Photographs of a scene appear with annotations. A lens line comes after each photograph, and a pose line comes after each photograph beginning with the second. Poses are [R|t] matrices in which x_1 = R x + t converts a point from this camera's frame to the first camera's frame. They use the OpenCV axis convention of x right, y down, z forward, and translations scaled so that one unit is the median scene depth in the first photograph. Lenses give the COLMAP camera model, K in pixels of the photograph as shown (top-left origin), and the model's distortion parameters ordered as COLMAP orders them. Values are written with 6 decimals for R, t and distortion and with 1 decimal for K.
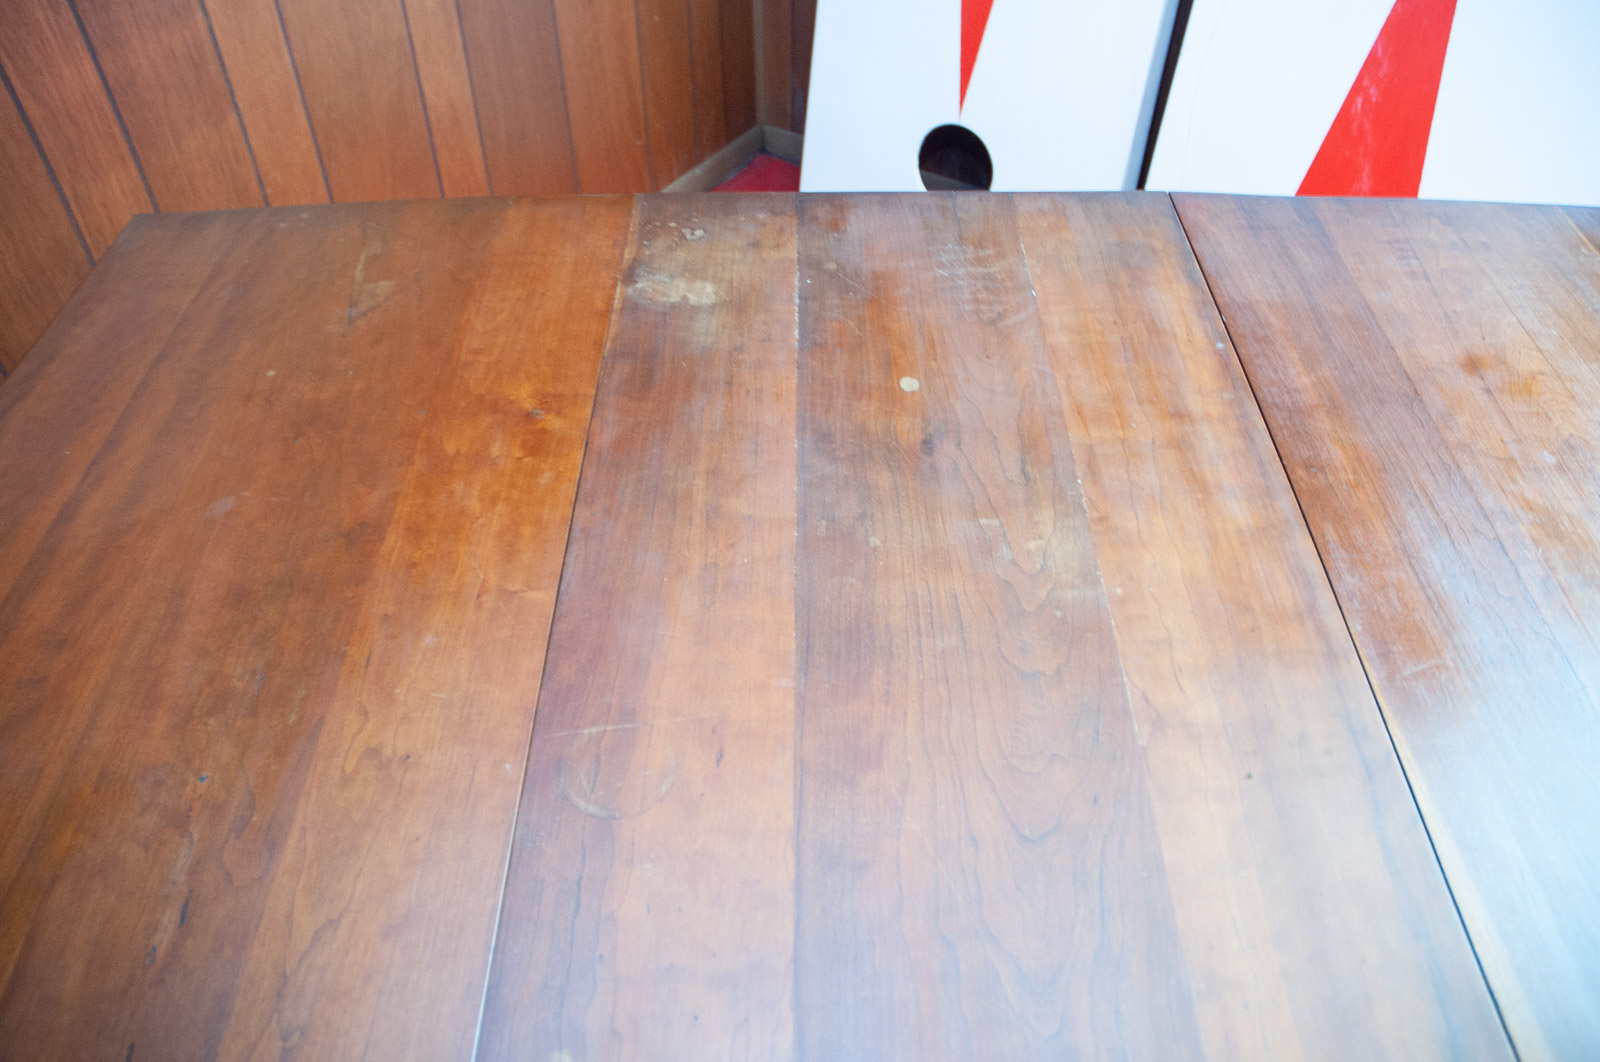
lens RADIAL K [[1239.1, 0, 797.4], [0, 1239.1, 529.5], [0, 0, 1]] dist [-0.168708, 0.152101]
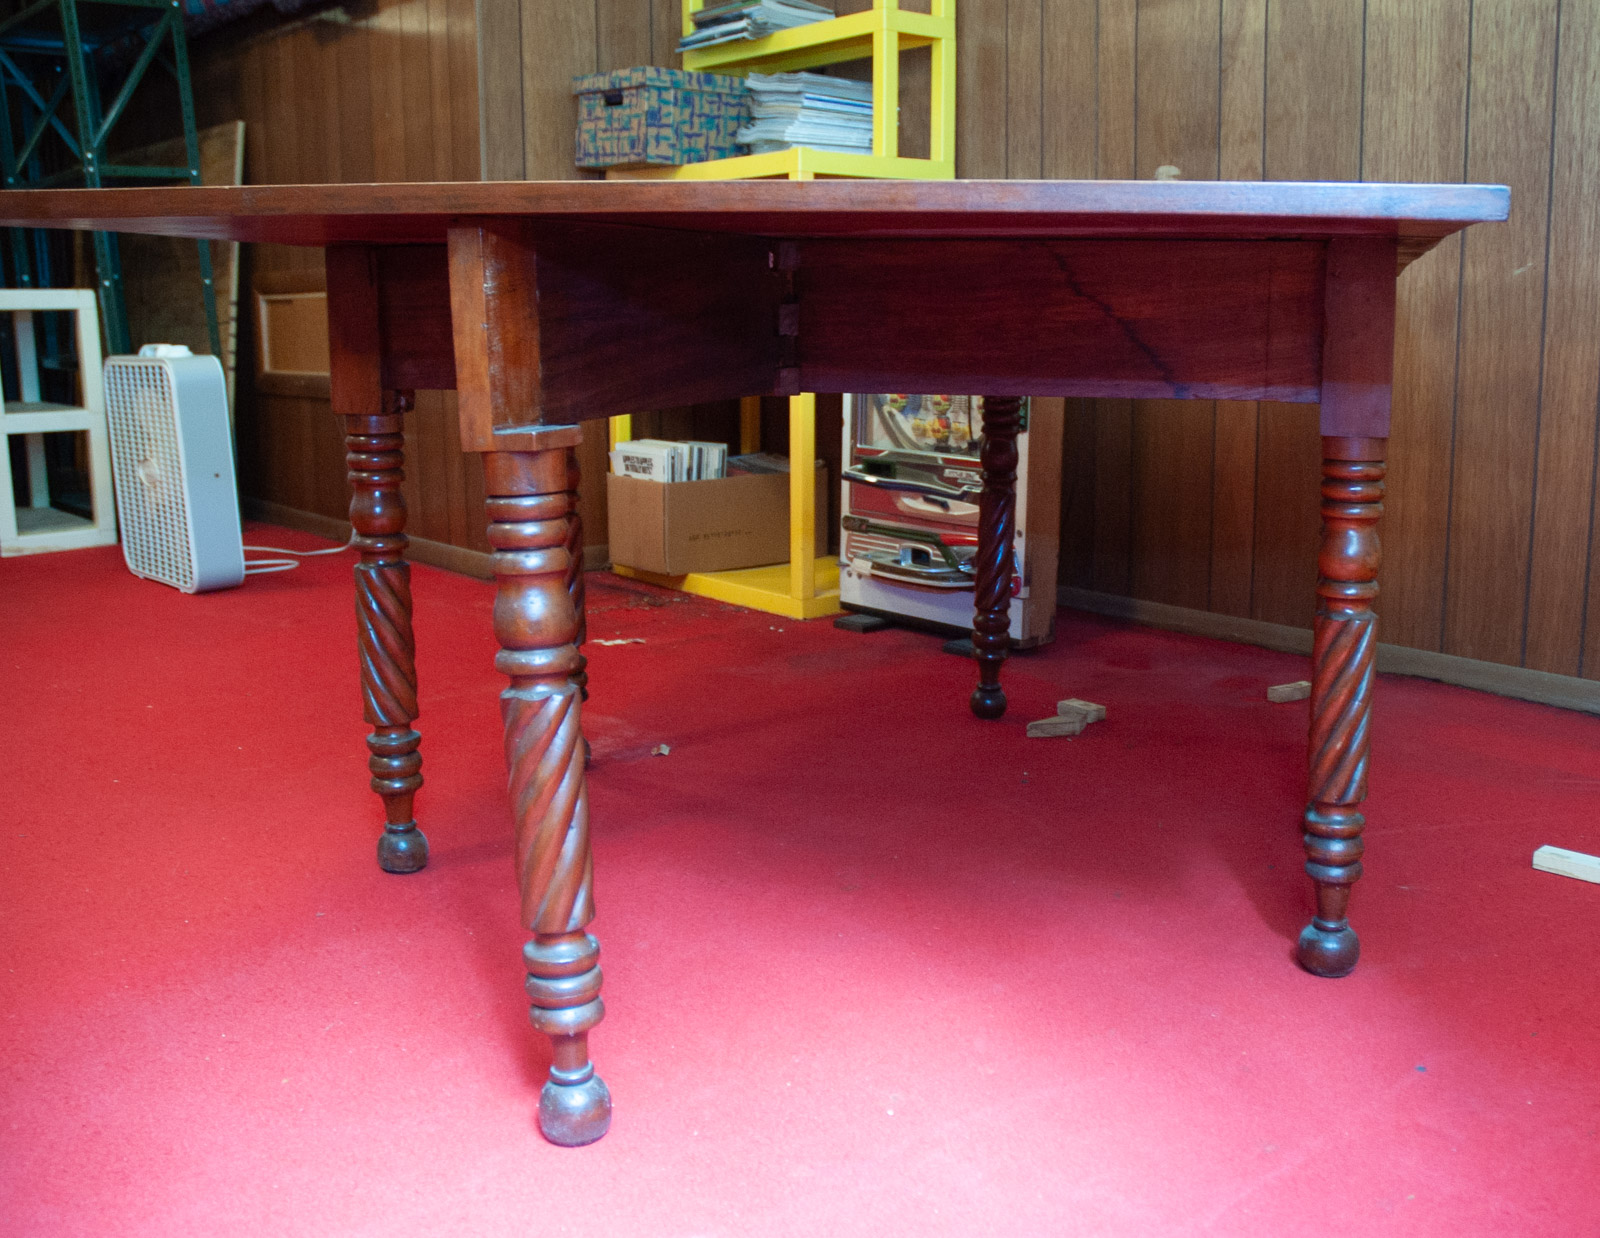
lens RADIAL K [[1566.9, 0, 936.7], [0, 1566.9, 615.2], [0, 0, 1]] dist [-0.186798, 0.197449]
pose [[-0.241940, 0.193974, -0.950704, 1.998398], [-0.690390, 0.654059, 0.309143, -0.210820], [0.681782, 0.731151, -0.024325, 1.234710]]
